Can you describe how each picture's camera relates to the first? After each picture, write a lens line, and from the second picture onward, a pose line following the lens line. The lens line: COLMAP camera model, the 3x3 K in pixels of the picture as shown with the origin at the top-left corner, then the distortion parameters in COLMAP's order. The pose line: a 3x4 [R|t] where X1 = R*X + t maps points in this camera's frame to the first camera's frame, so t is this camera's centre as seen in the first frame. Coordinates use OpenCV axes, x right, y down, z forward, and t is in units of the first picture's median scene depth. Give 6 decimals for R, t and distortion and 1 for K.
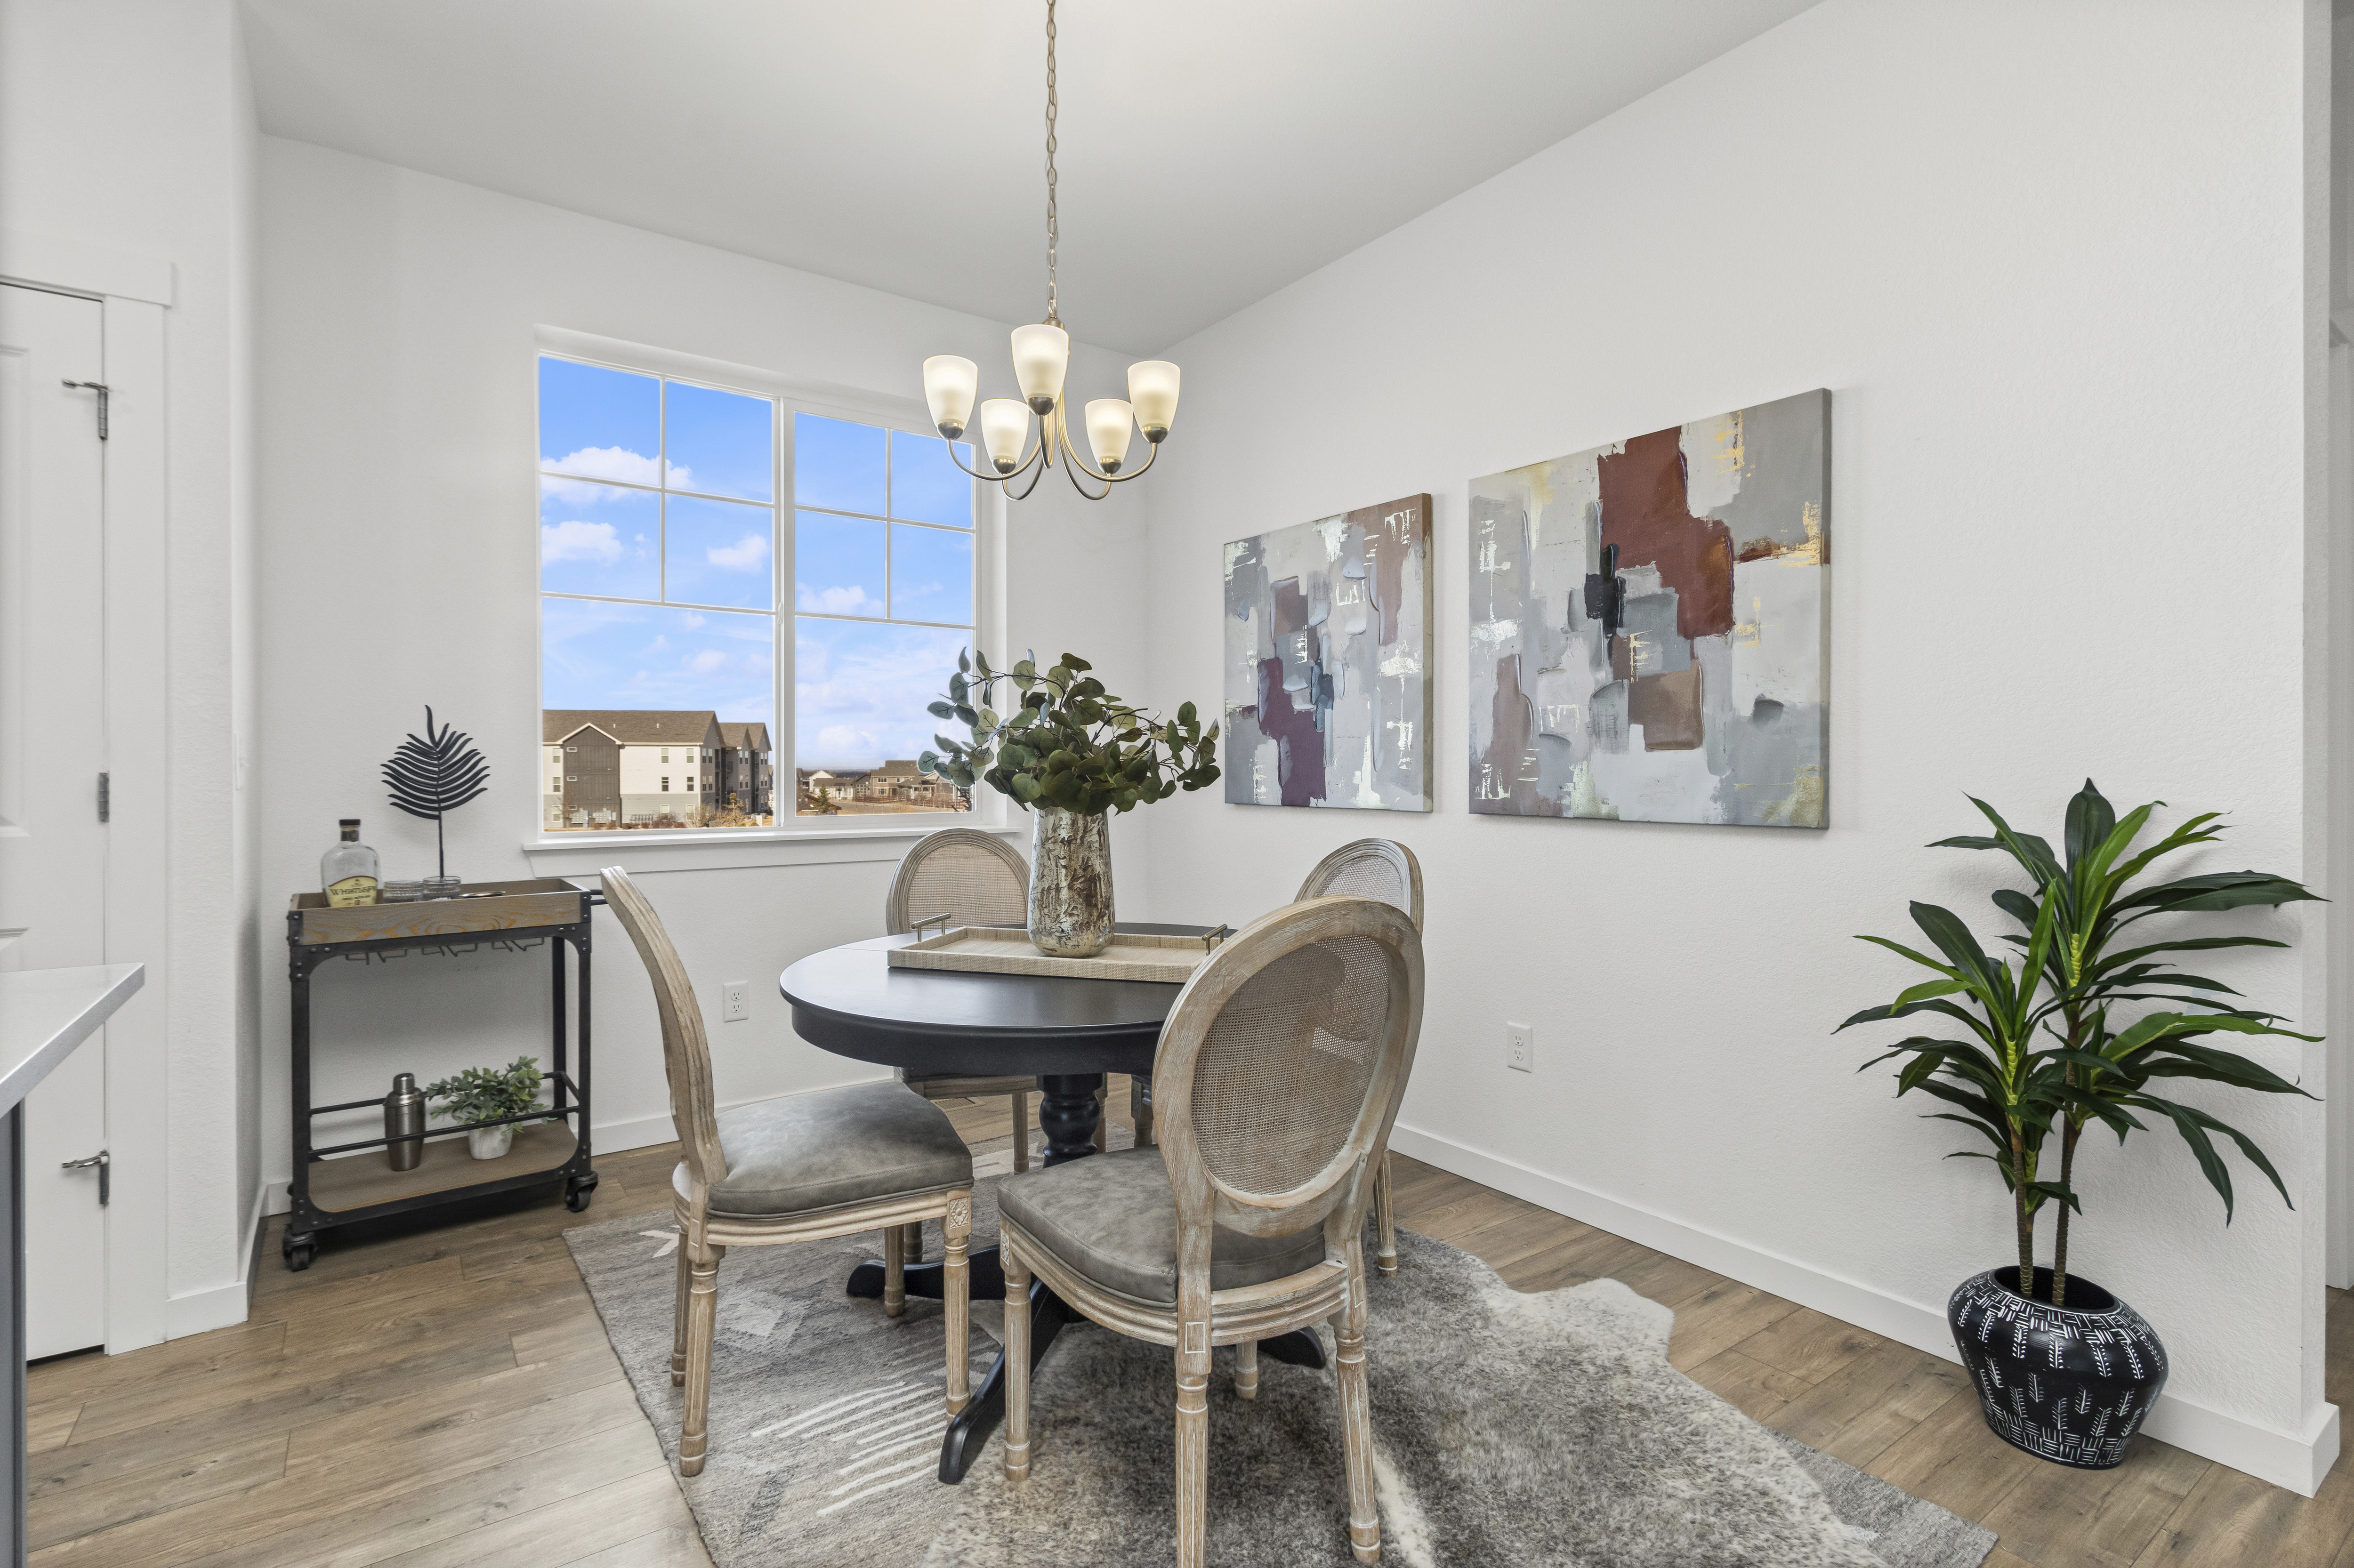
lens RADIAL K [[1104.7, 0, 1173.0], [0, 1104.7, 773.9], [0, 0, 1]] dist [0.002168, 0.000405]
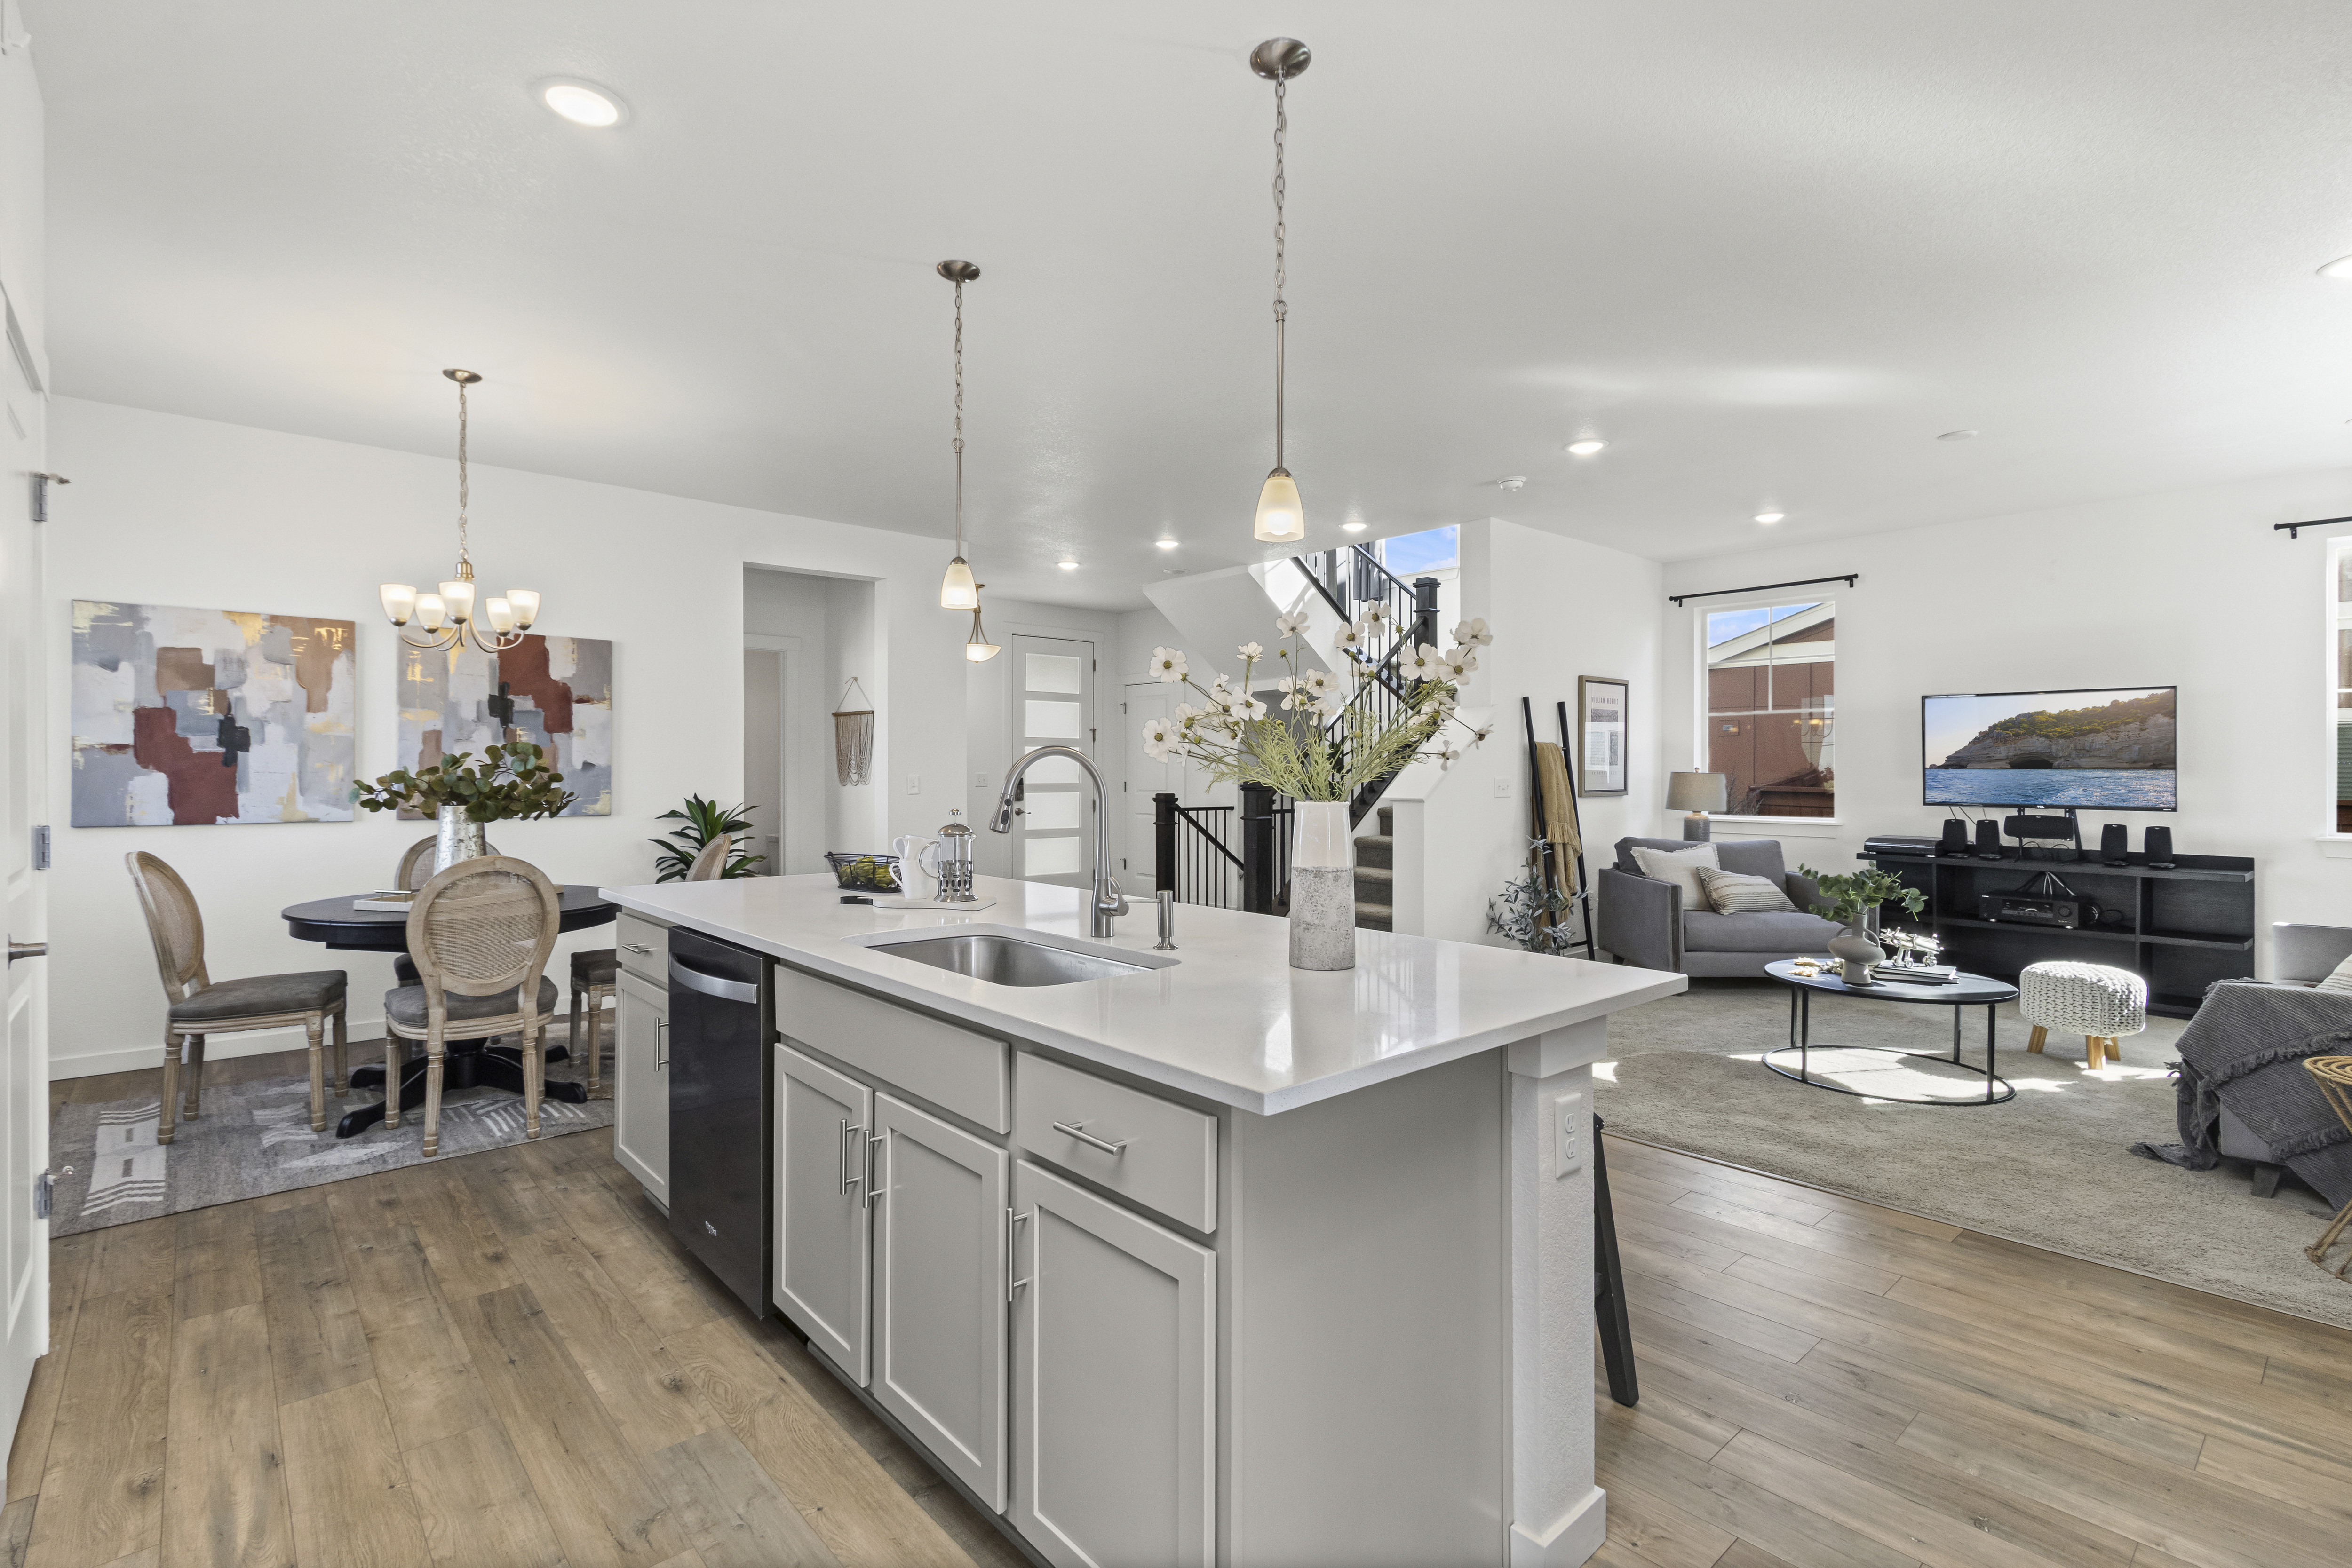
lens RADIAL K [[1103.7, 0, 1199.0], [0, 1103.7, 779.7], [0, 0, 1]] dist [0.002168, 0.000405]
pose [[-0.131301, -0.010073, 0.991291, -1.858792], [0.003085, 0.999939, 0.010569, -0.047515], [-0.991338, 0.004446, -0.131262, 0.002164]]
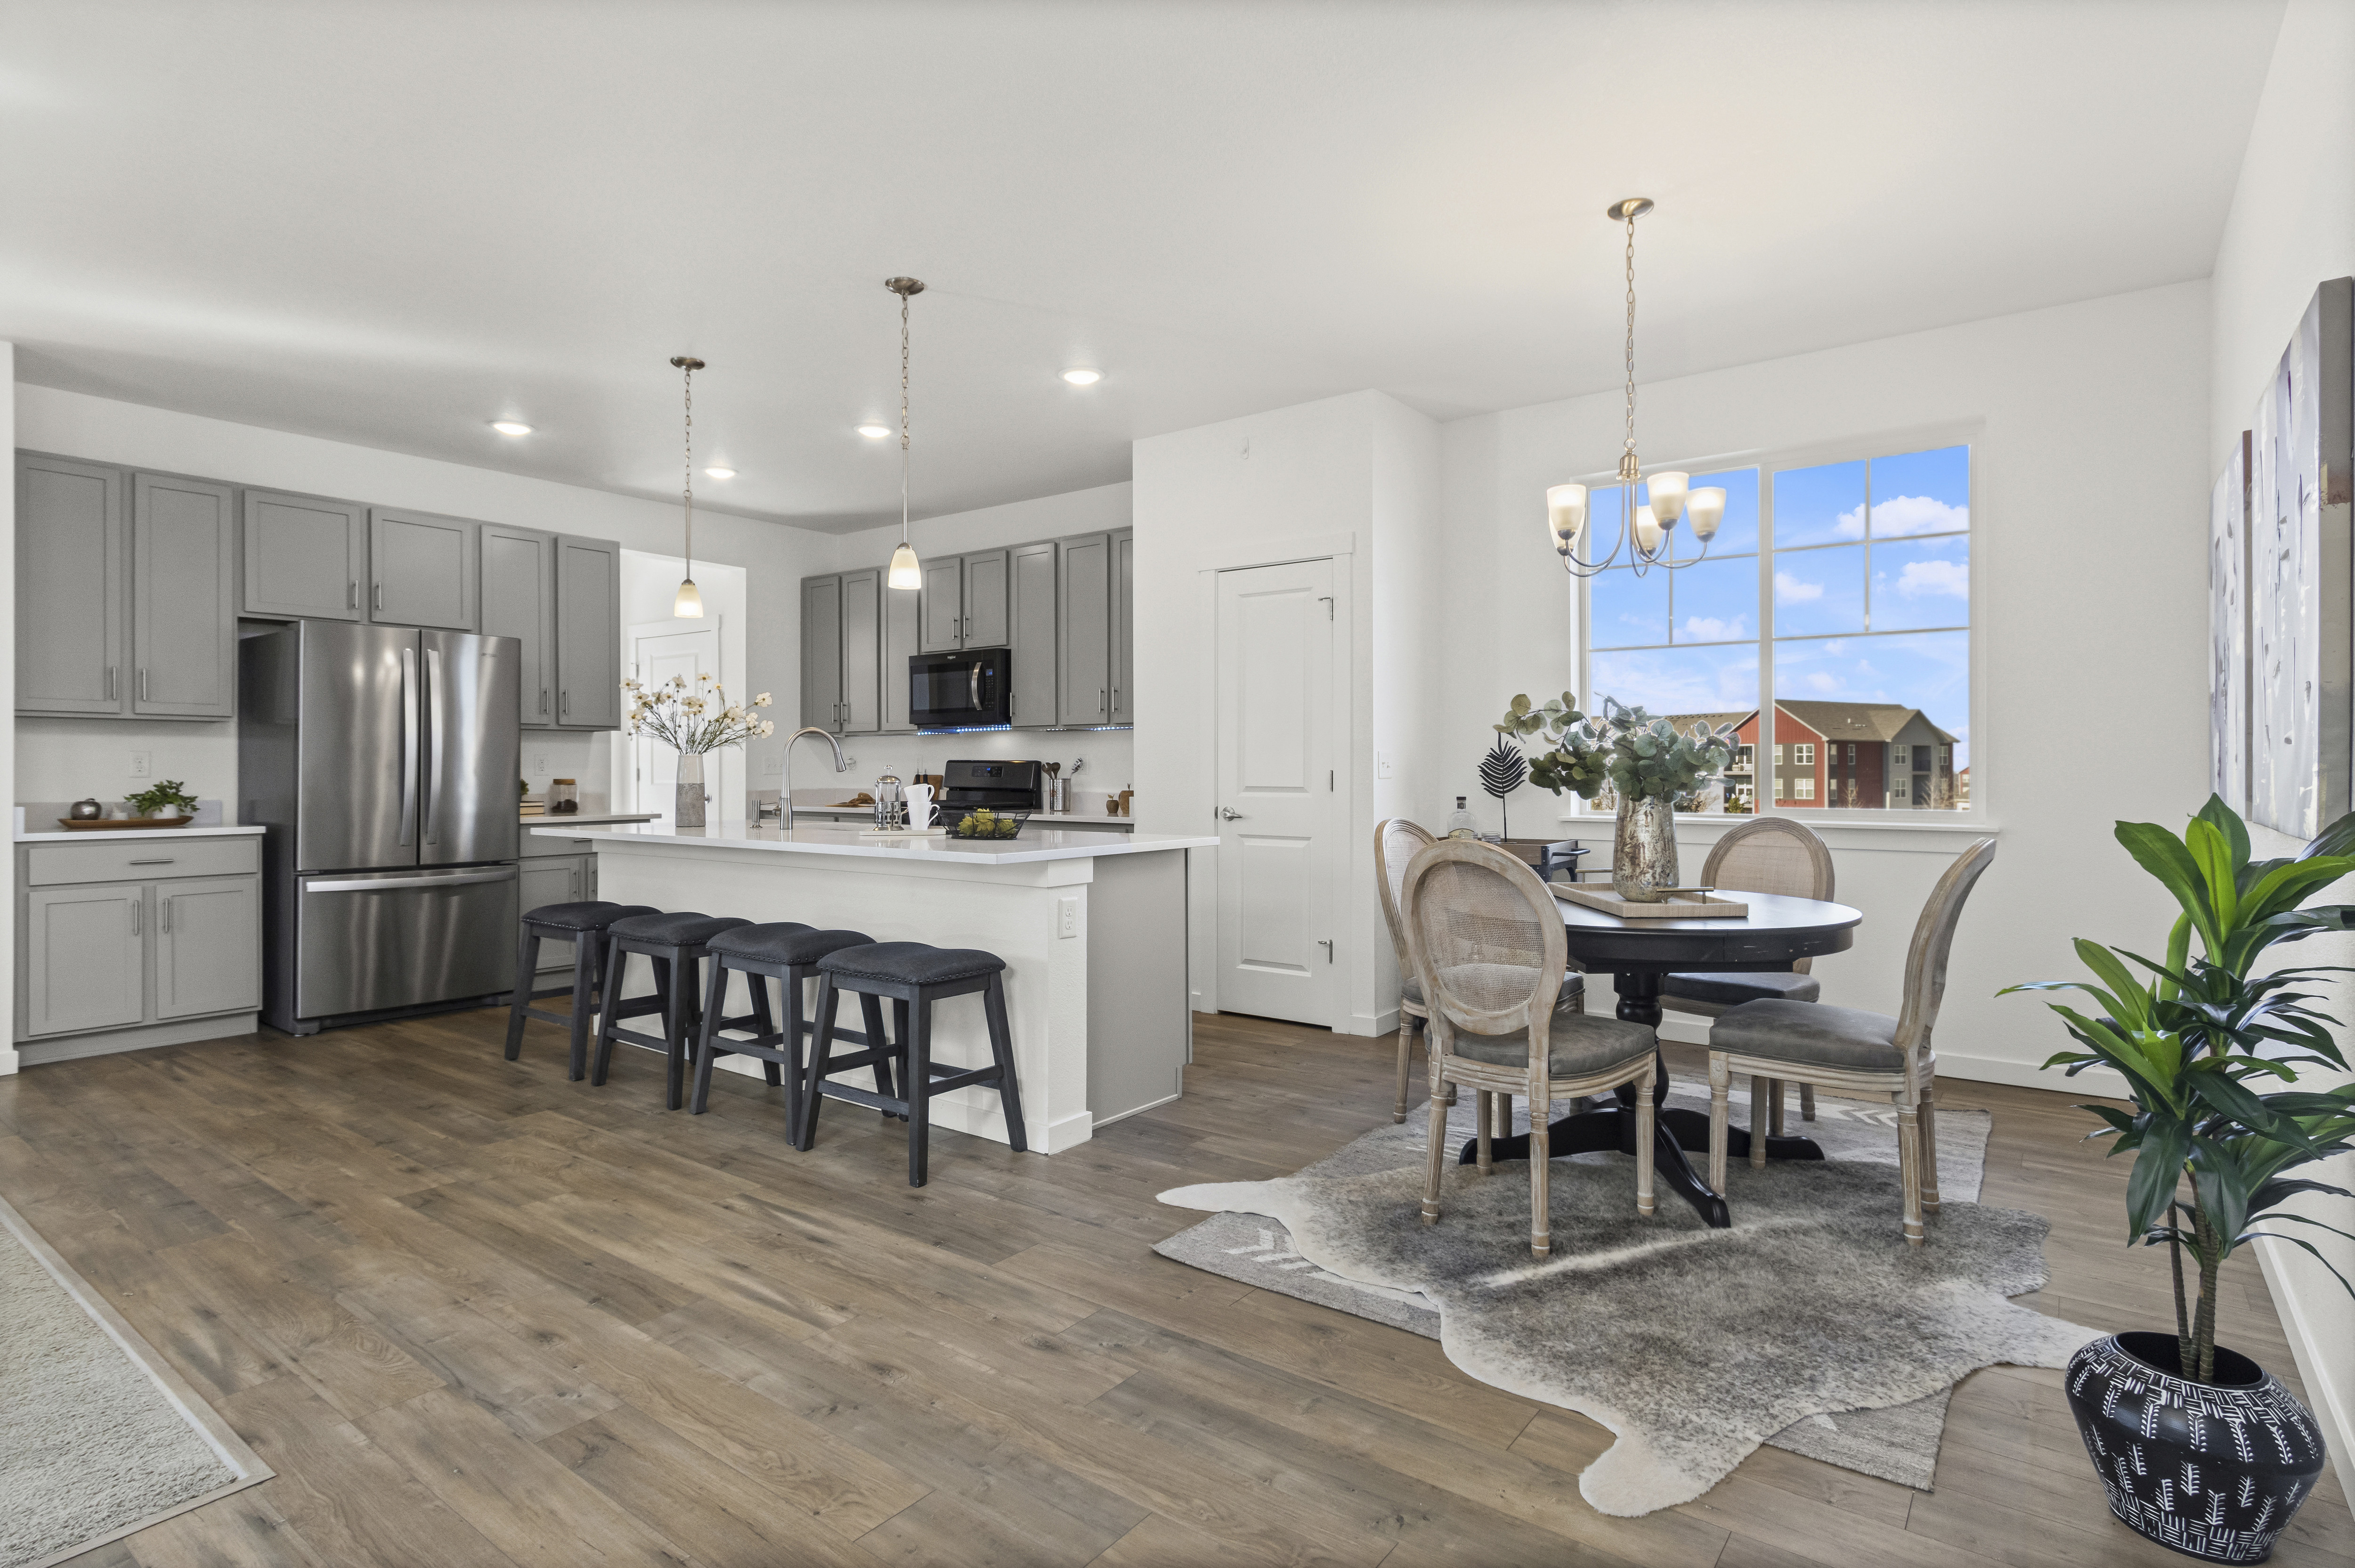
lens RADIAL K [[1193.7, 0, 1190.1], [0, 1193.7, 766.3], [0, 0, 1]] dist [-0.004556, -0.002435]
pose [[0.306194, -0.002869, -0.951965, 1.036284], [-0.003892, 0.999983, -0.004266, 0.002759], [0.951961, 0.005011, 0.306178, -0.013790]]
